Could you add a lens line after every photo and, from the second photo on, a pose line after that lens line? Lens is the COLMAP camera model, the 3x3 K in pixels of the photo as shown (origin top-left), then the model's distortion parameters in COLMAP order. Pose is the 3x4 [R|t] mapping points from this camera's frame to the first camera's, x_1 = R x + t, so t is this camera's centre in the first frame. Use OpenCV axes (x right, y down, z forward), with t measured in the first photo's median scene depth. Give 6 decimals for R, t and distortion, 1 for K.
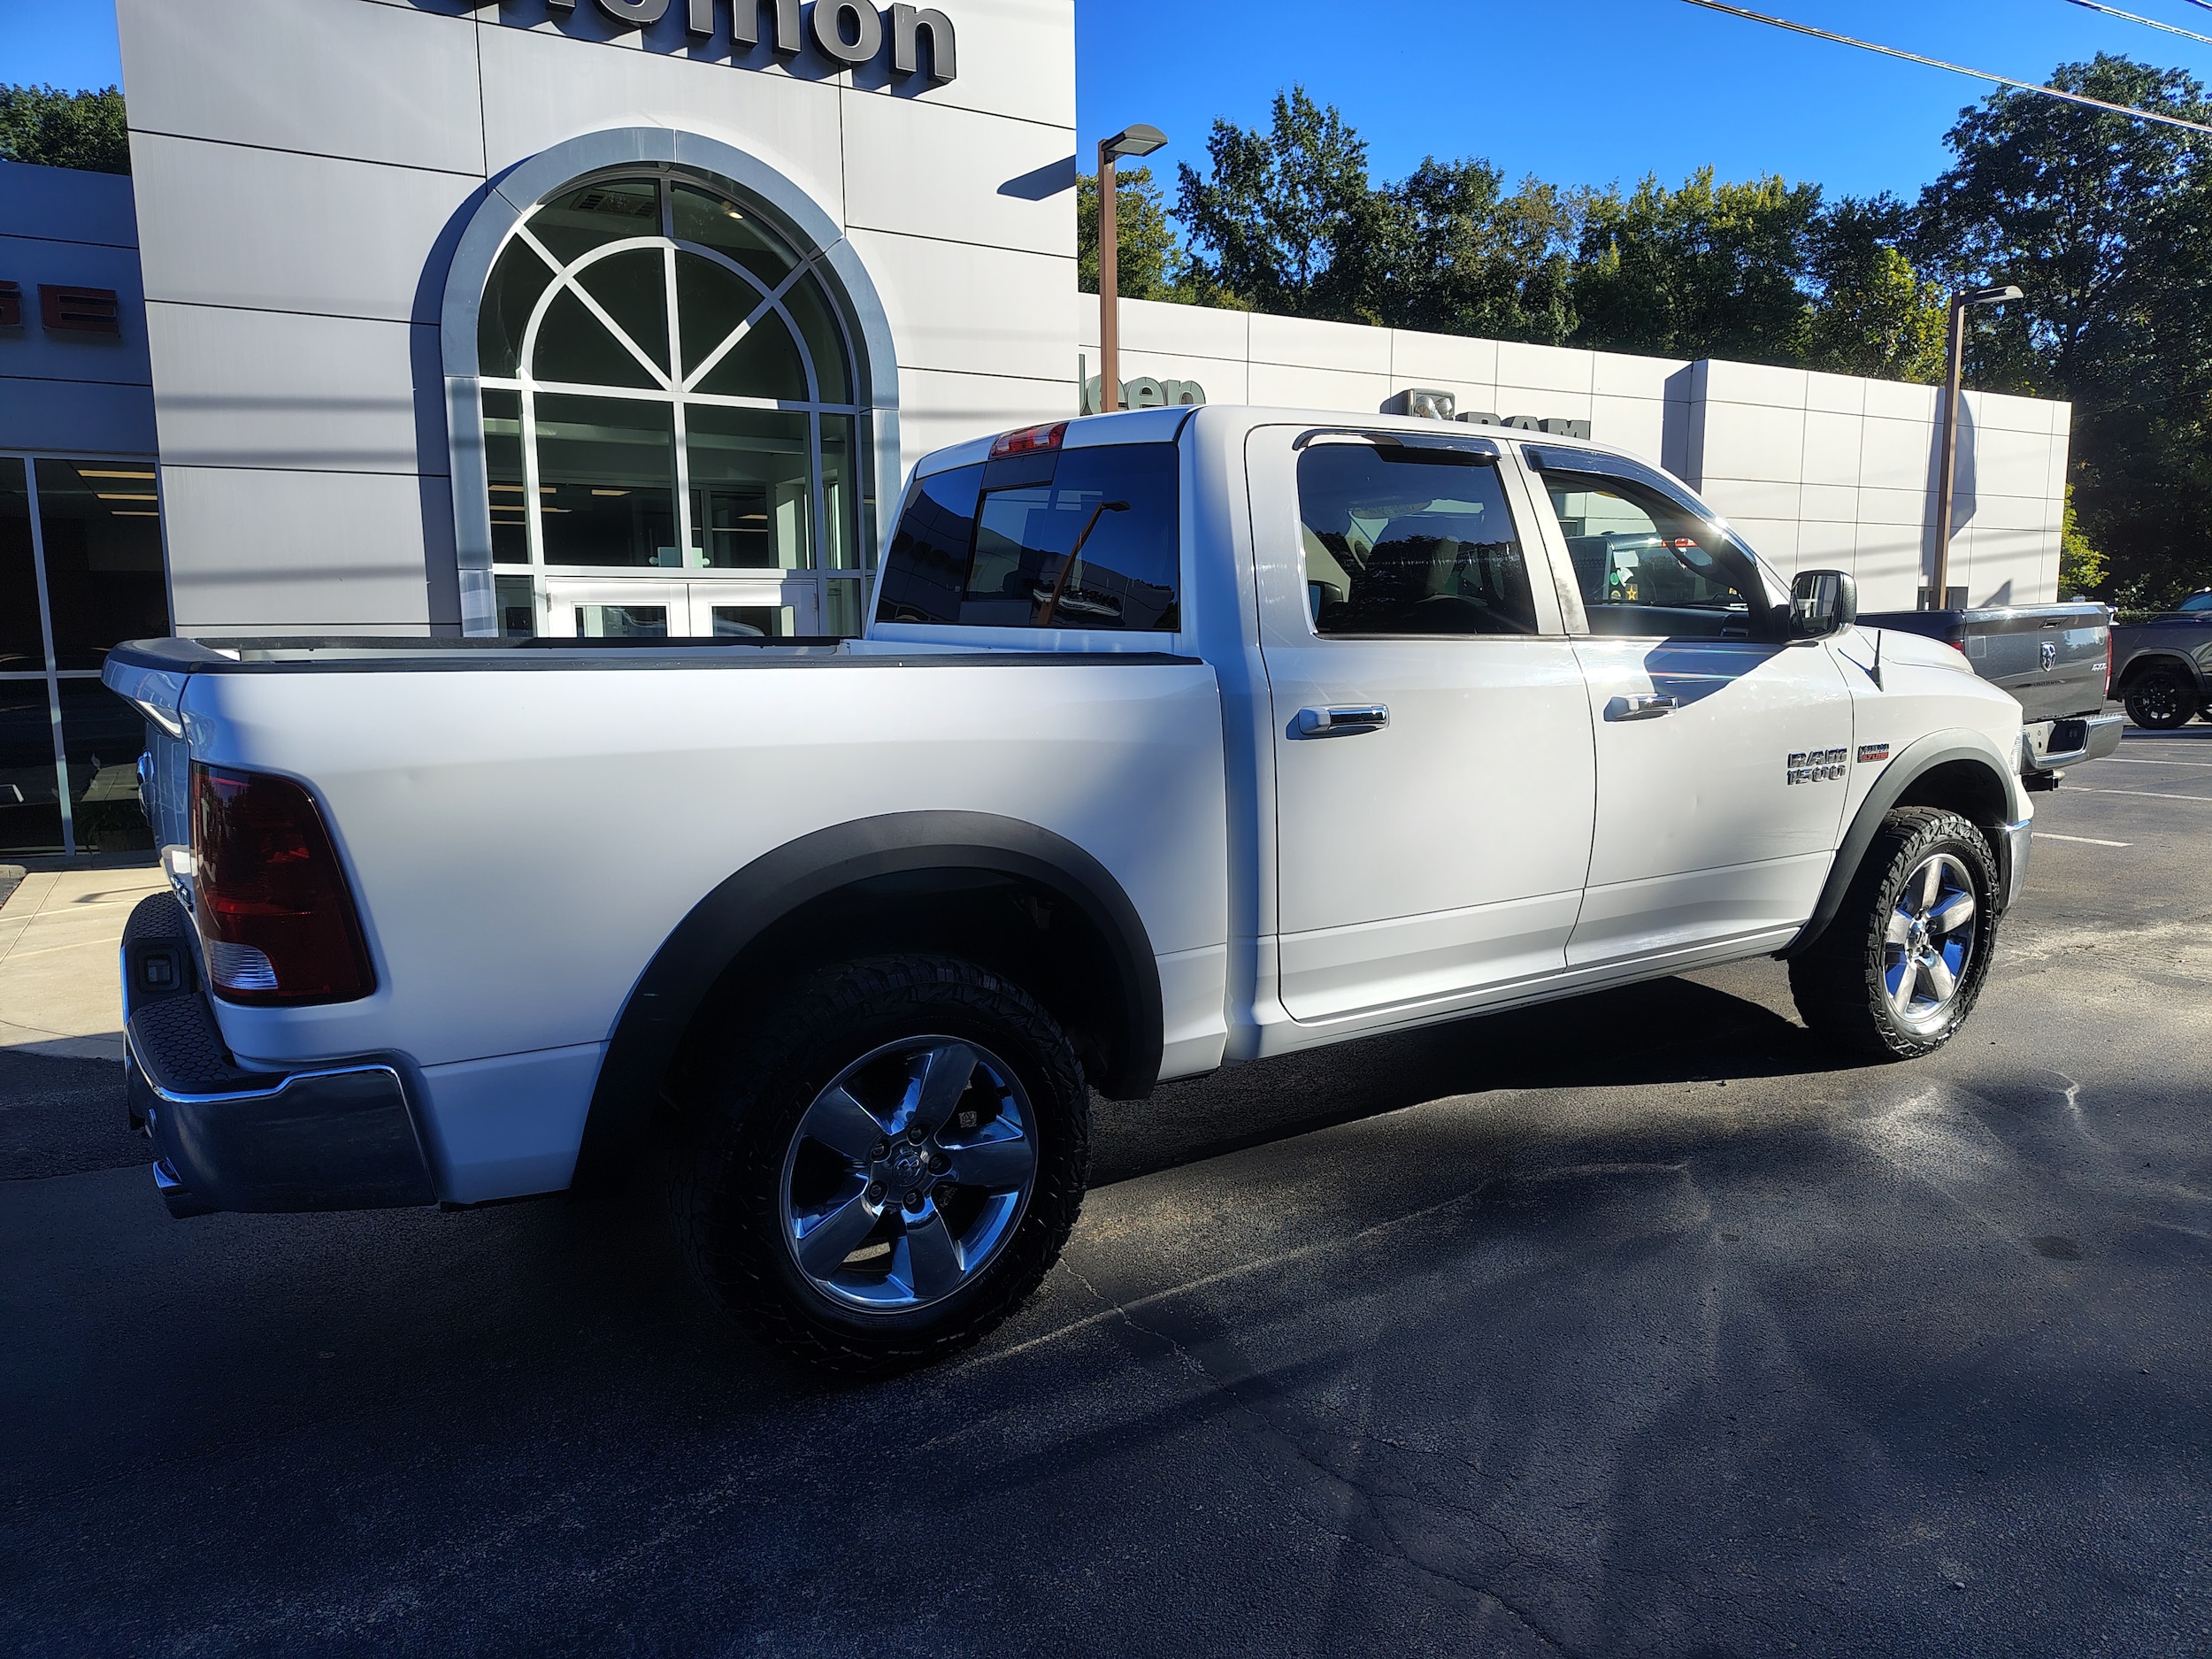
lens RADIAL K [[1501.6, 0, 1120.4], [0, 1501.6, 837.0], [0, 0, 1]] dist [0.060107, -0.074653]
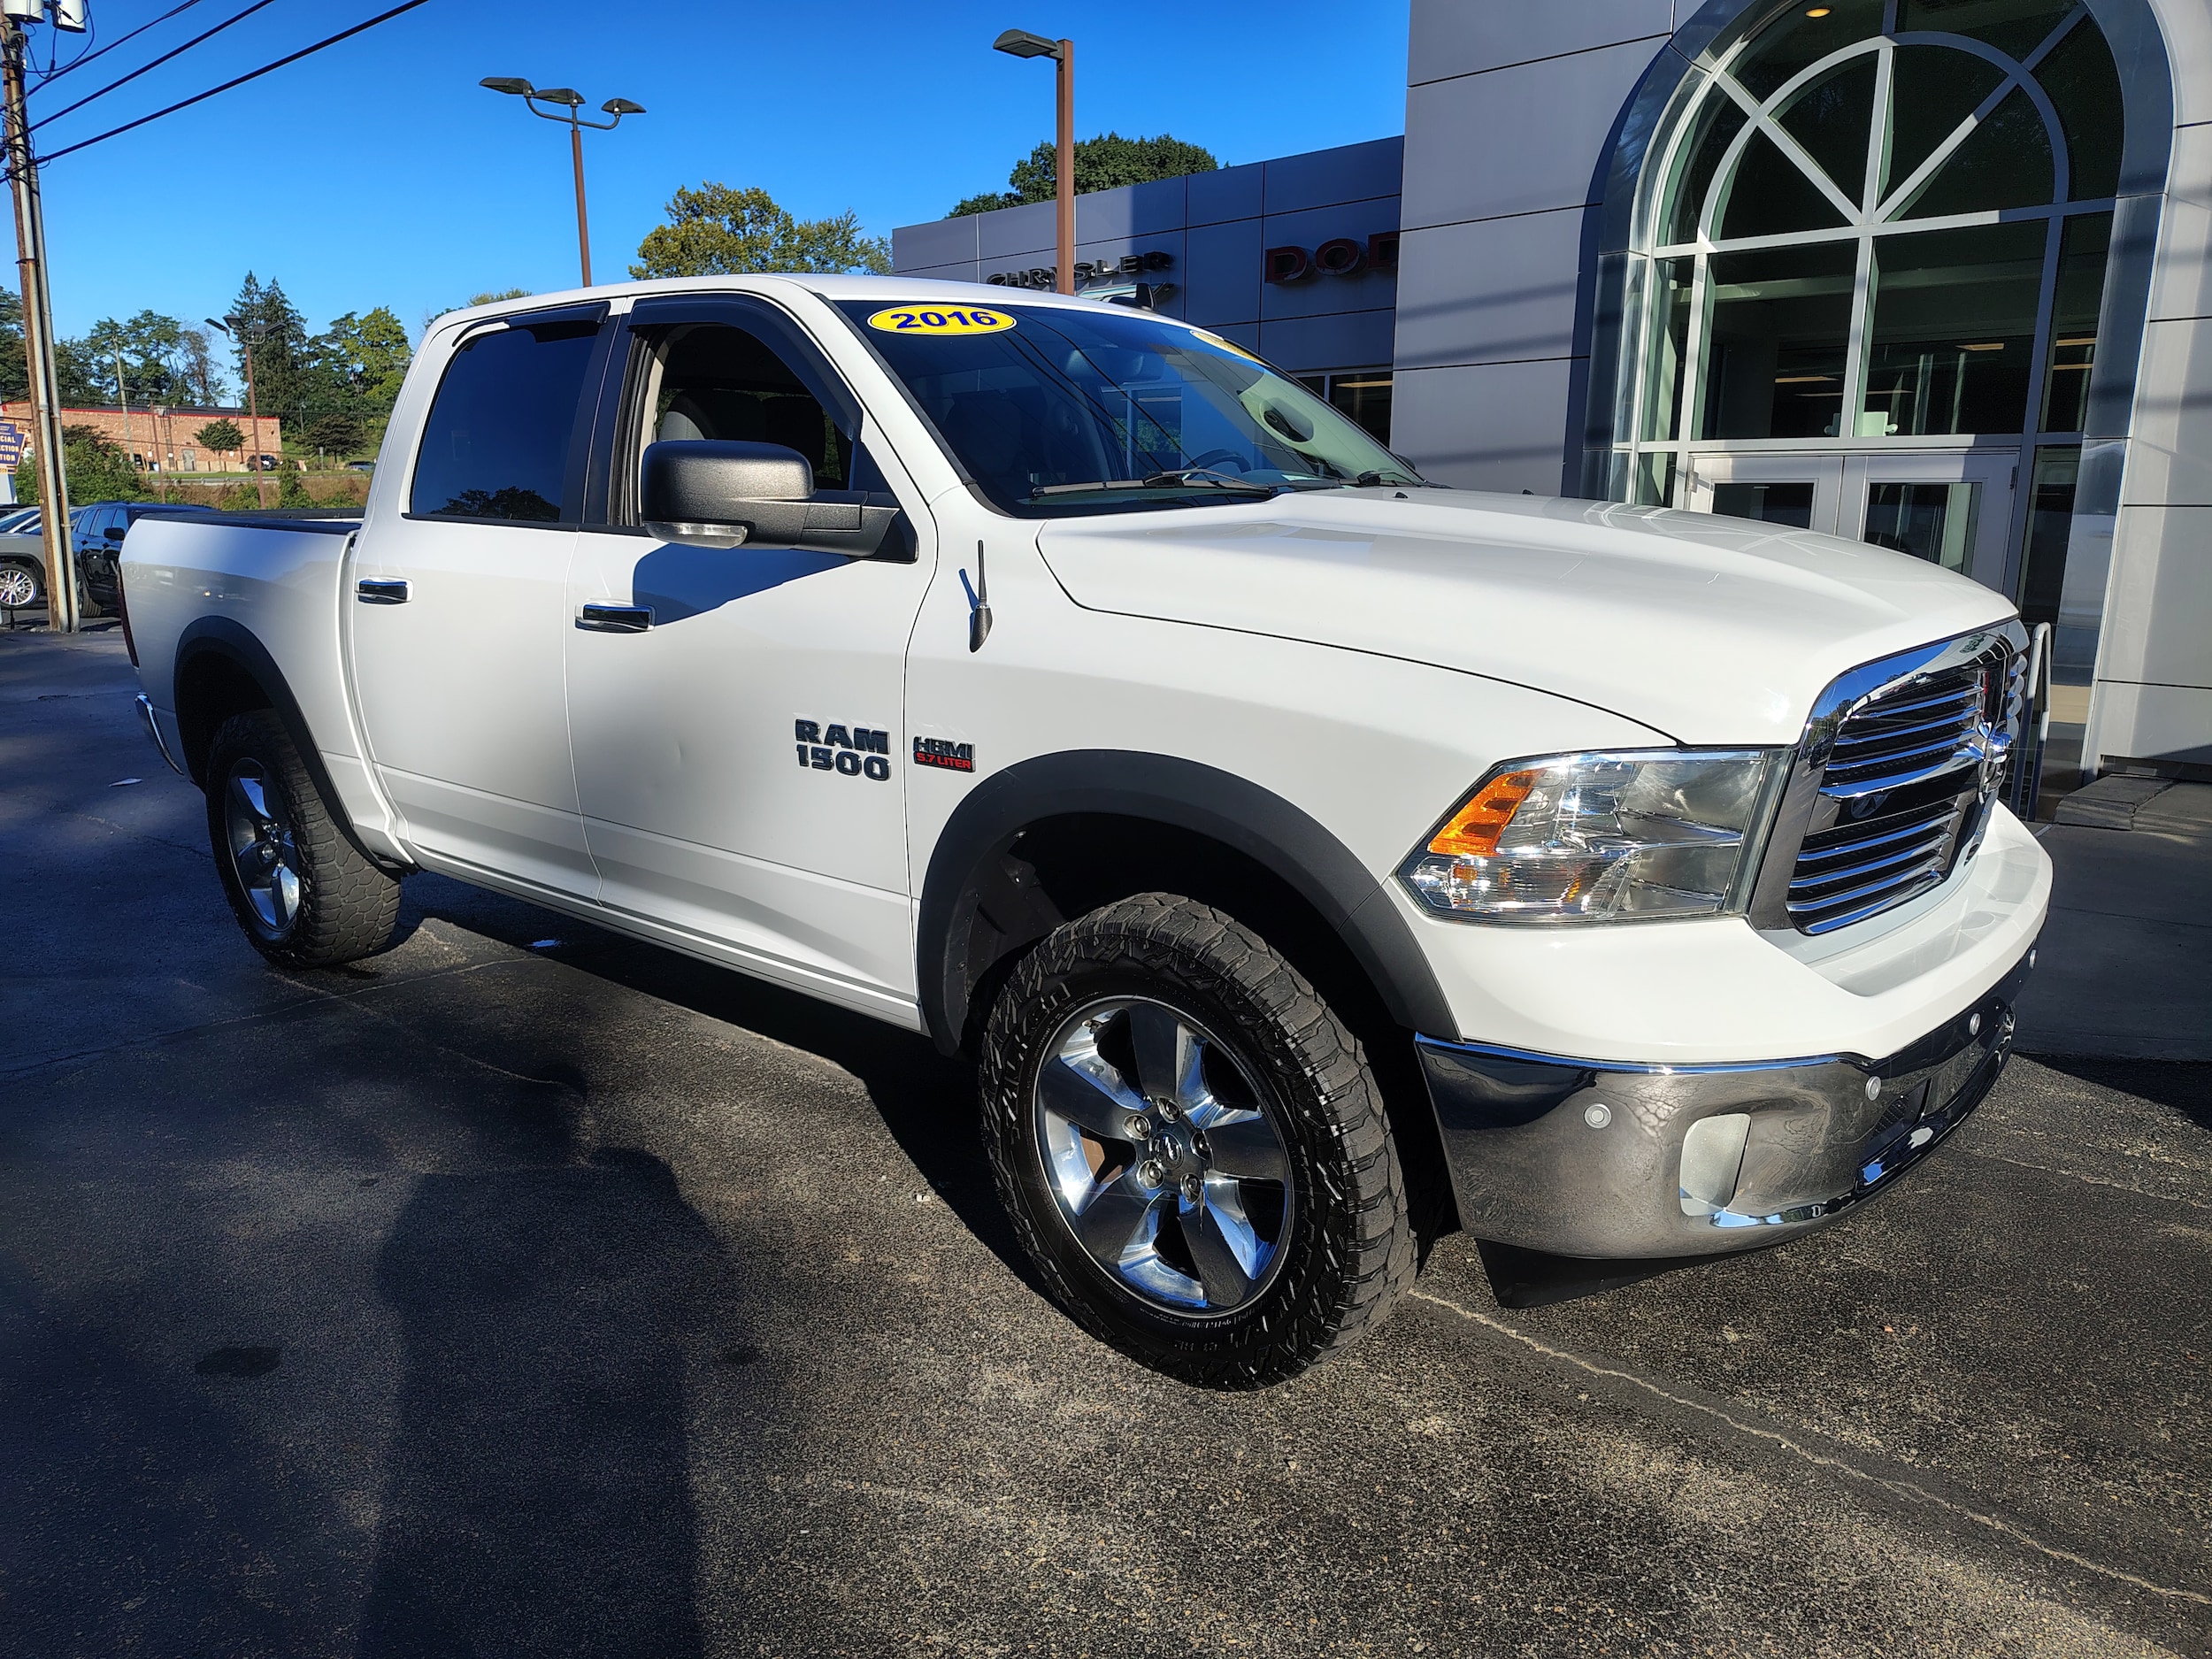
lens RADIAL K [[1504.6, 0, 1139.9], [0, 1504.6, 842.9], [0, 0, 1]] dist [0.040401, -0.036361]
pose [[0.277690, 0.222163, -0.934629, 0.479083], [-0.143176, 0.971598, 0.188411, -0.063979], [0.949941, 0.081496, 0.301612, 0.406092]]
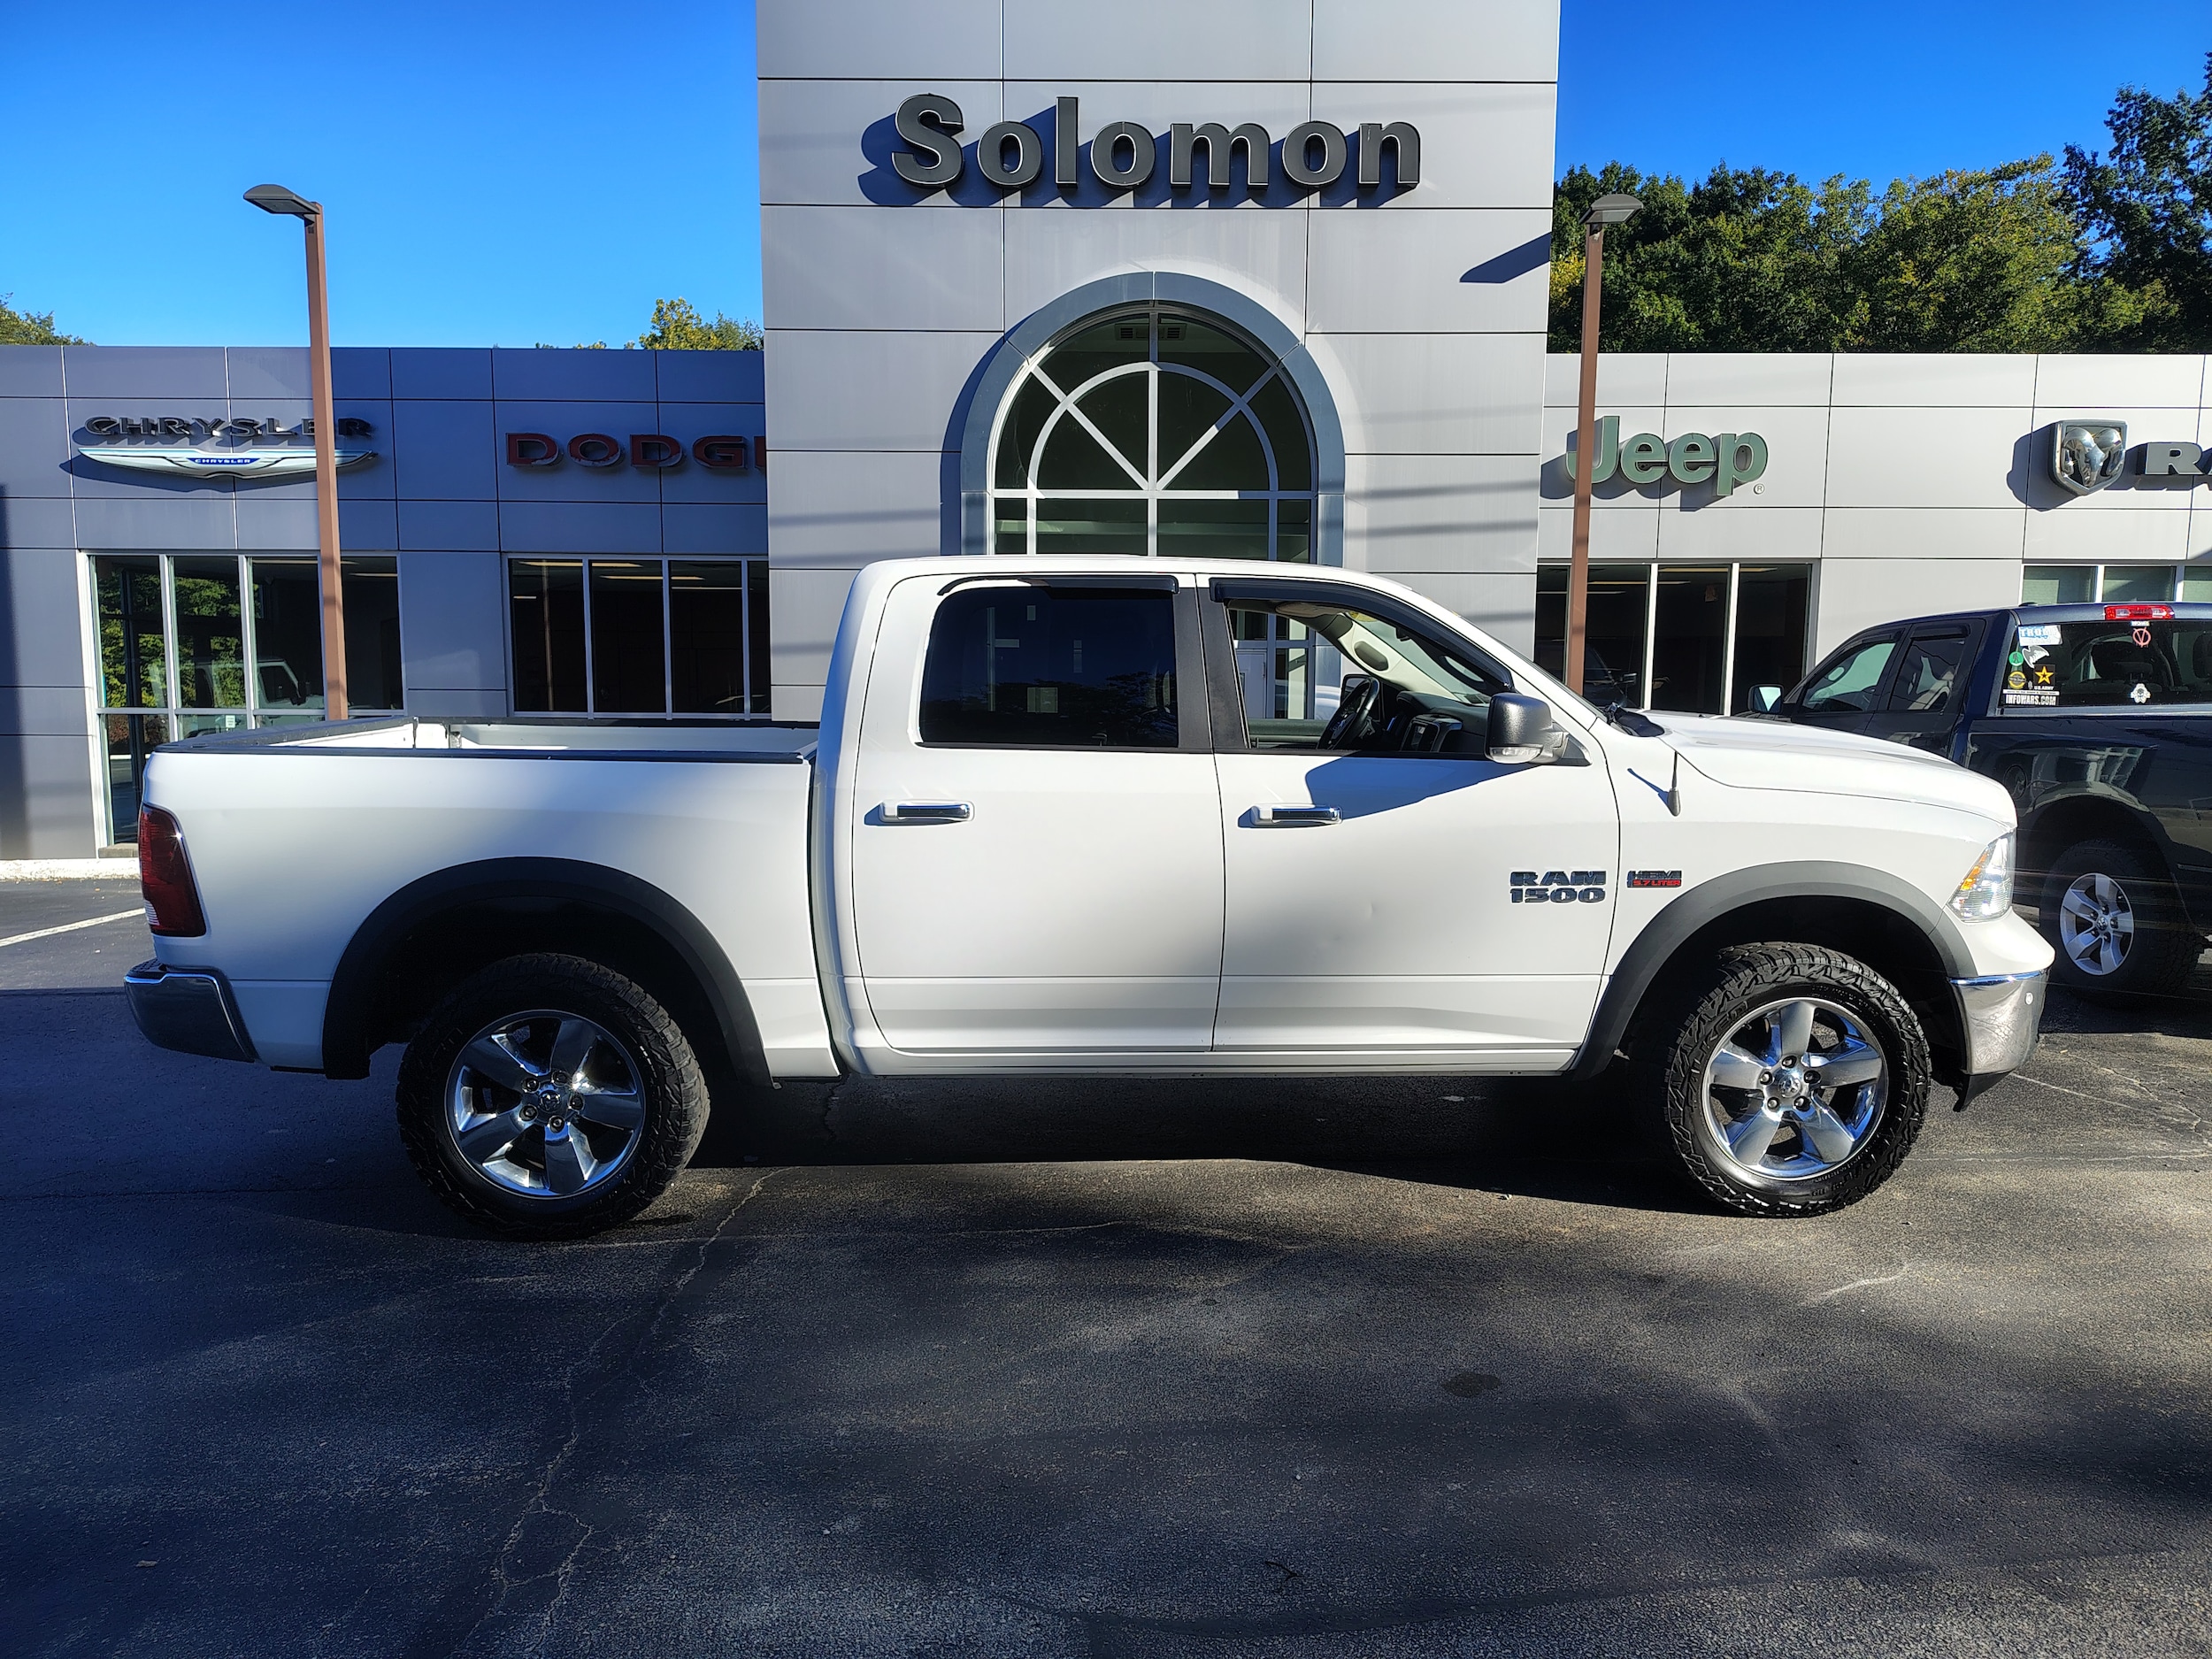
lens RADIAL K [[1498.0, 0, 1119.5], [0, 1498.0, 831.3], [0, 0, 1]] dist [0.041867, -0.042813]
pose [[0.855429, 0.069669, -0.513213, 0.311840], [-0.084718, 0.996387, -0.005950, -0.023083], [0.510945, 0.048568, 0.858240, 0.004447]]
